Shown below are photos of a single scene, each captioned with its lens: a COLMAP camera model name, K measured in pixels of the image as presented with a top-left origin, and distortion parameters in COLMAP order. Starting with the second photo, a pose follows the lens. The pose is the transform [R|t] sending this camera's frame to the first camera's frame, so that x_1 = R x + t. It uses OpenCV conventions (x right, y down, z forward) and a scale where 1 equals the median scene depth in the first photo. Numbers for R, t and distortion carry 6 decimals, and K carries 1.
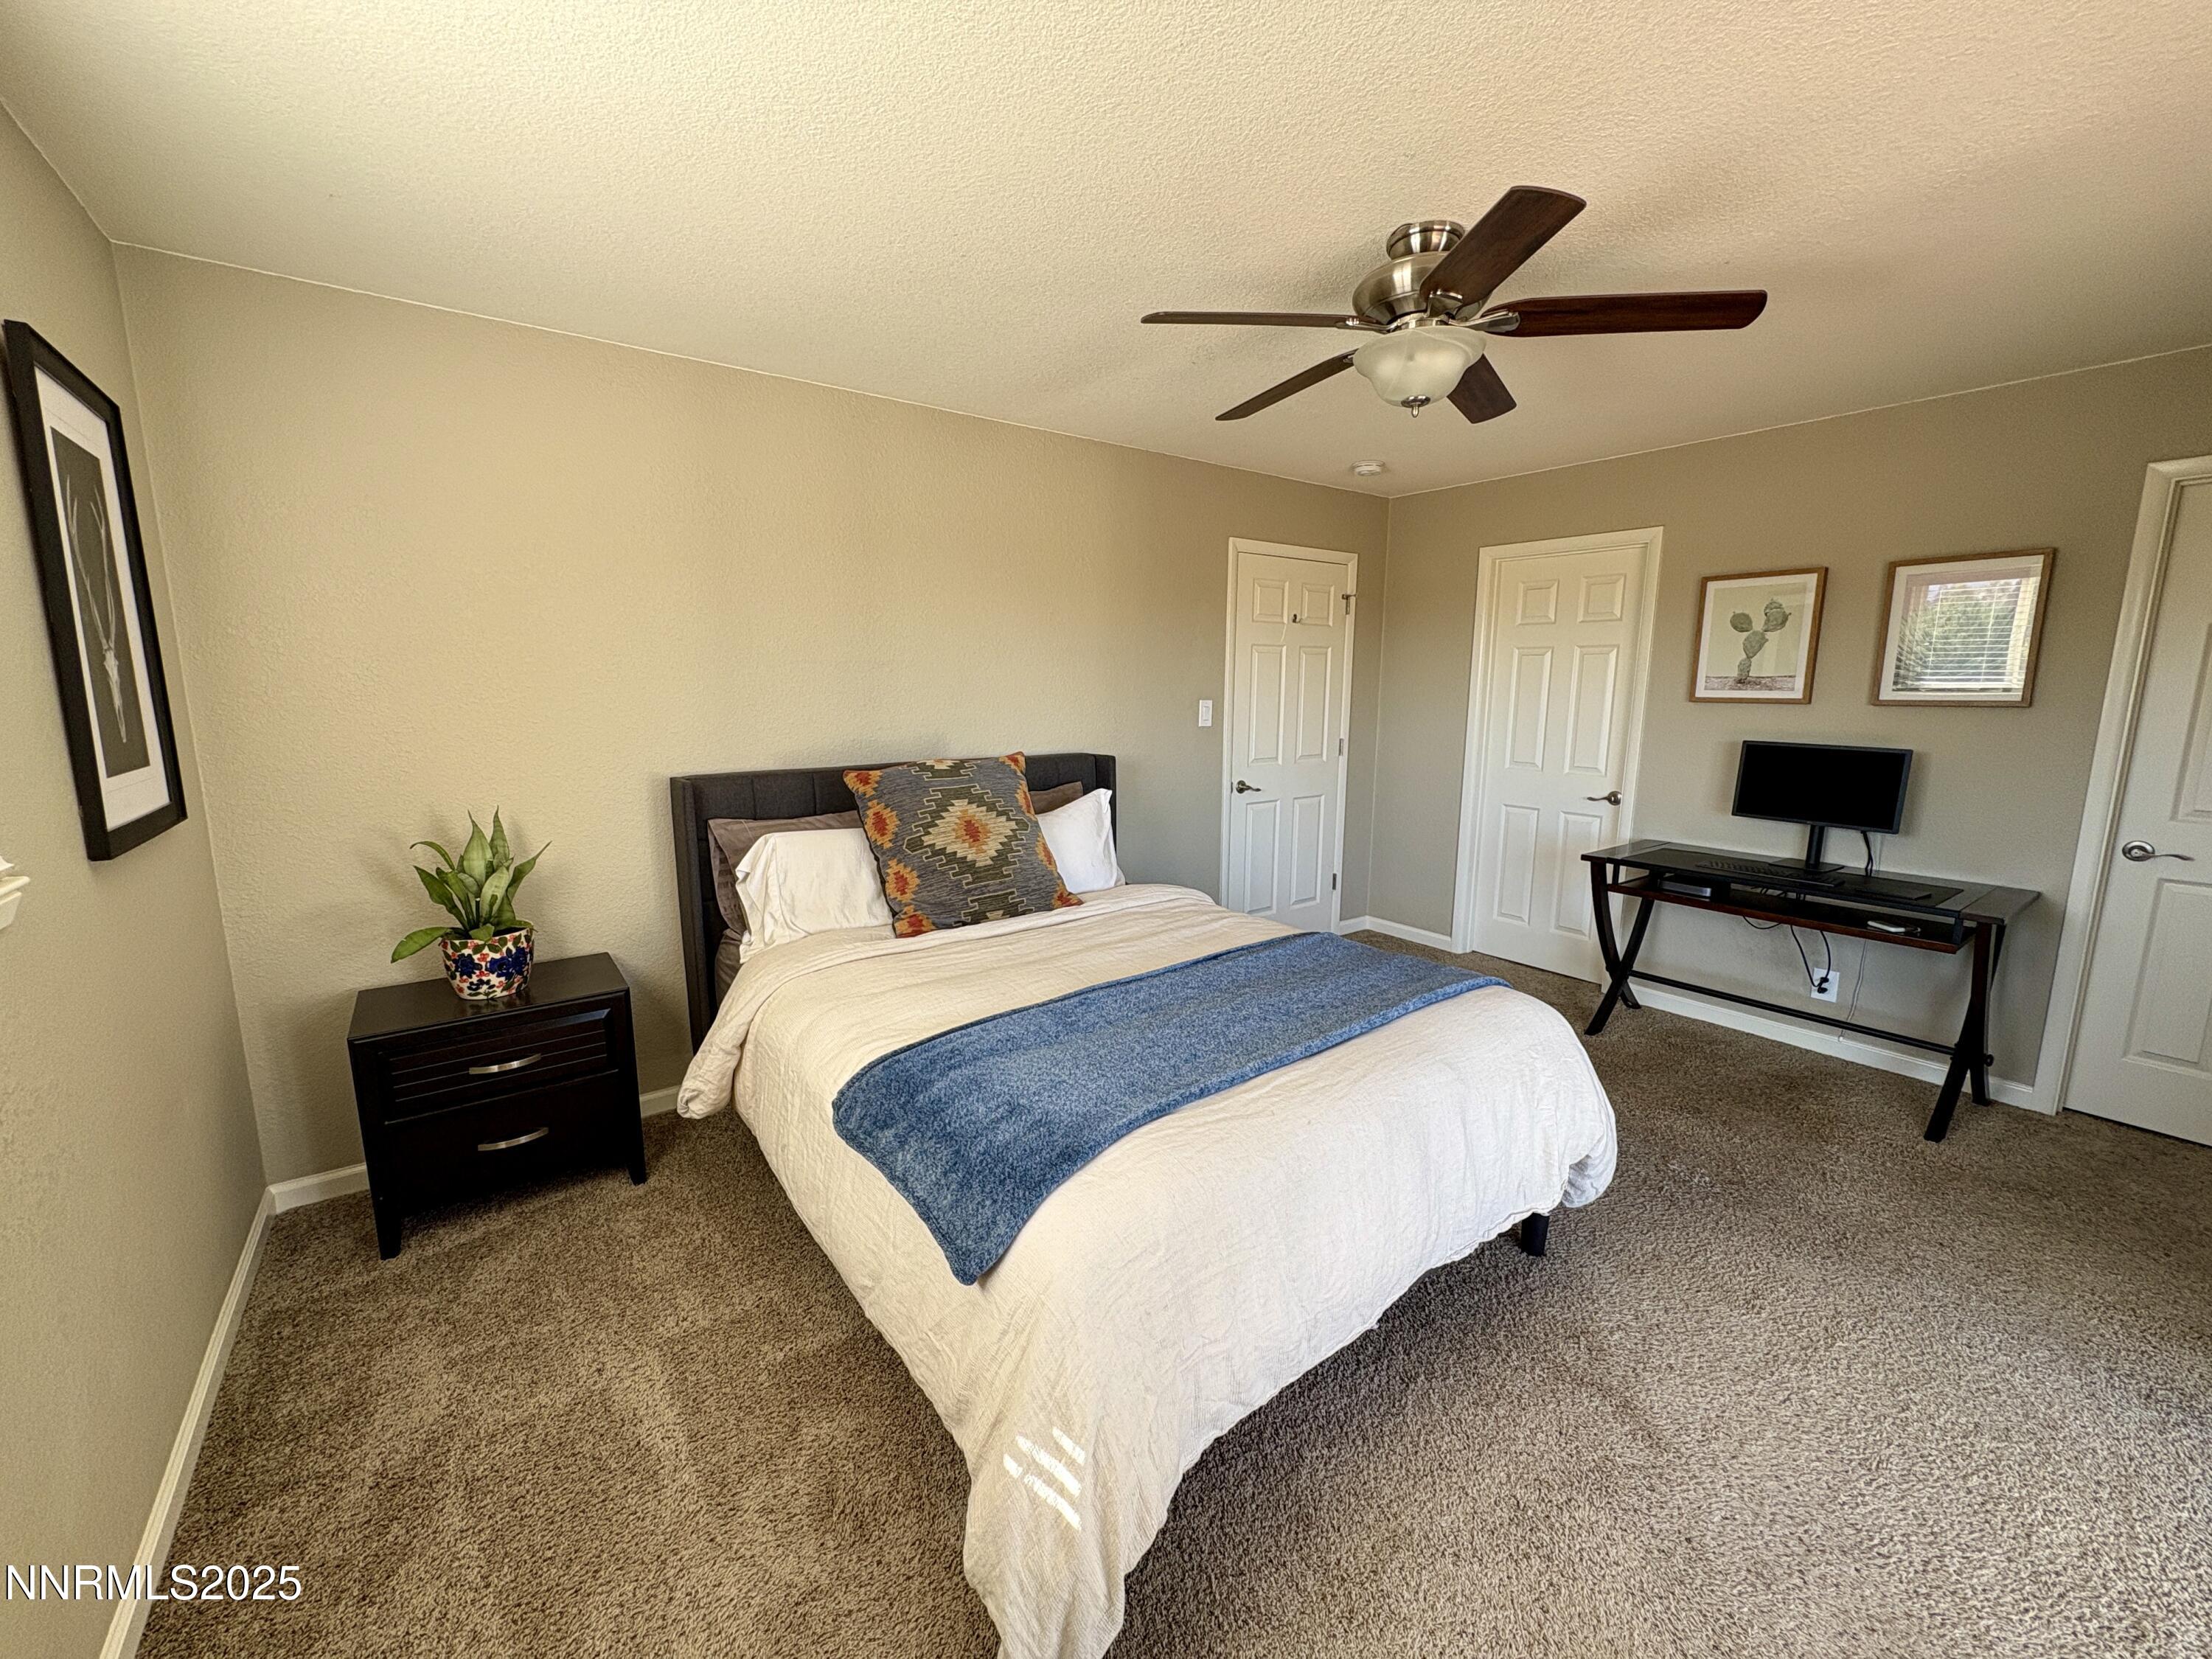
lens RADIAL K [[880.0, 0, 1106.0], [0, 880.0, 829.5], [0, 0, 1]] dist [-0.000961, 0.000450]
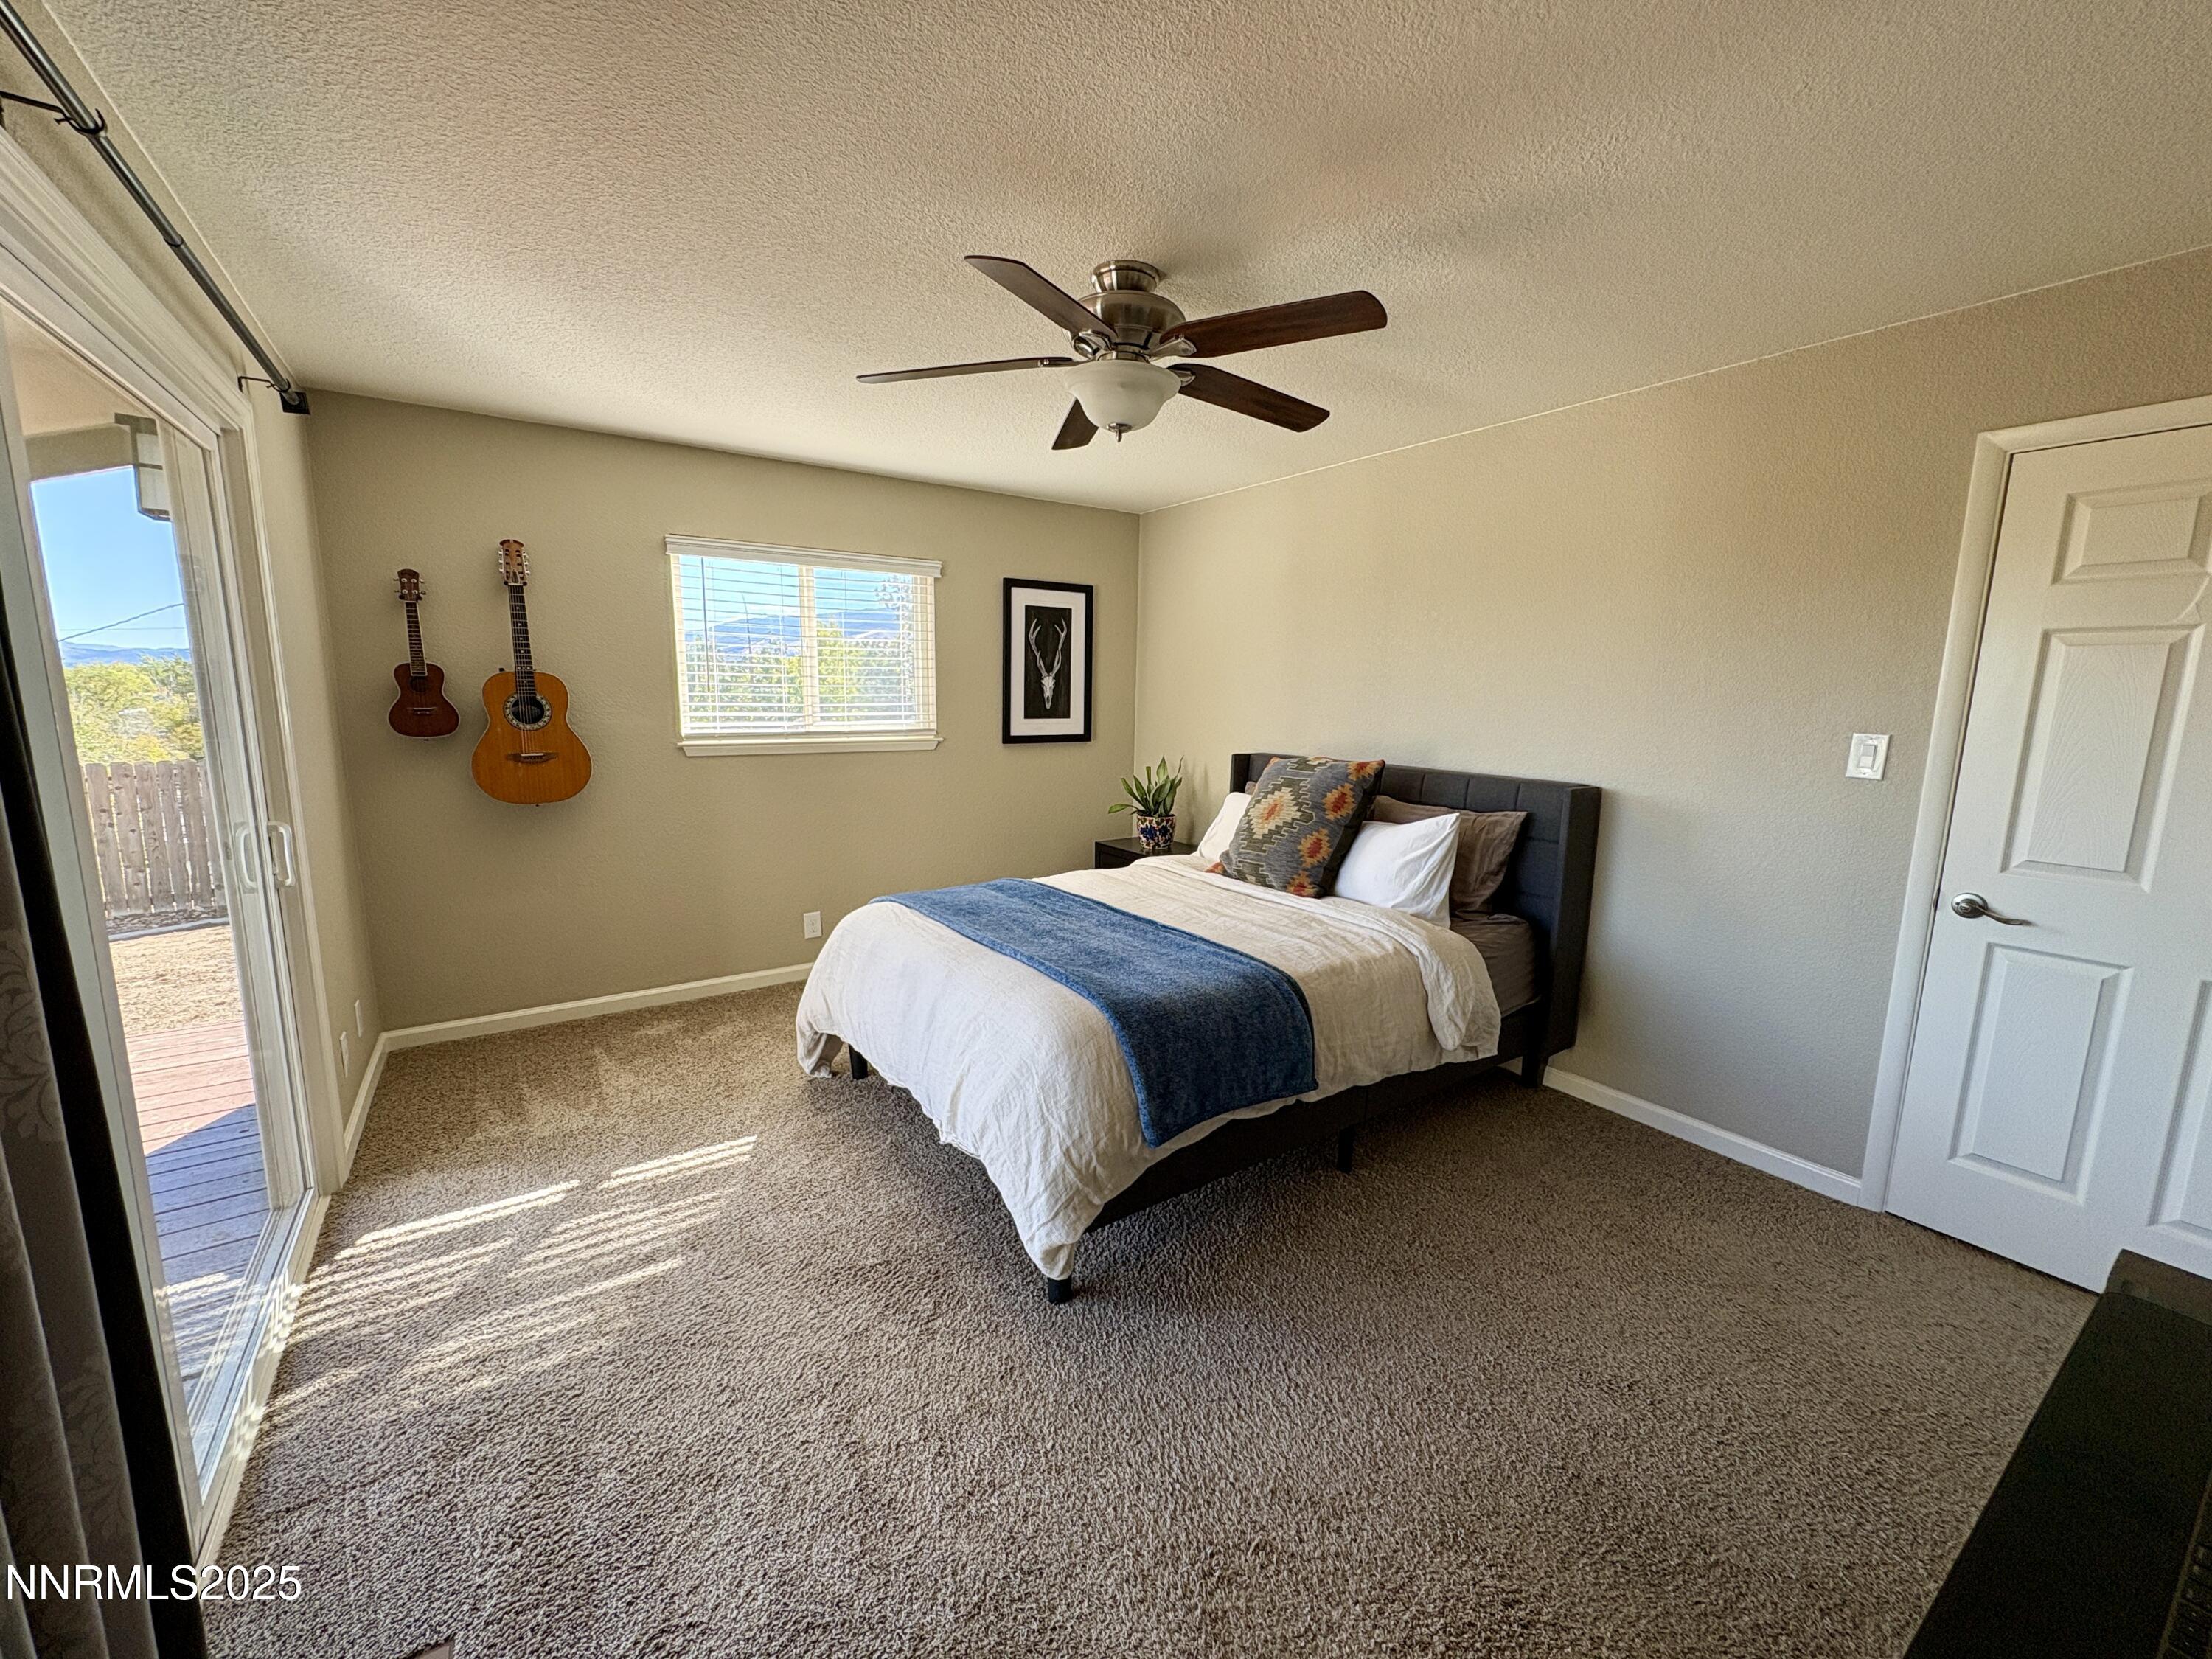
lens RADIAL K [[880.0, 0, 1106.0], [0, 880.0, 829.5], [0, 0, 1]] dist [-0.000961, 0.000450]
pose [[-0.042217, 0.159270, -0.986332, 1.082612], [-0.183095, 0.969260, 0.164350, -0.134916], [0.982188, 0.187531, -0.011758, 0.792205]]
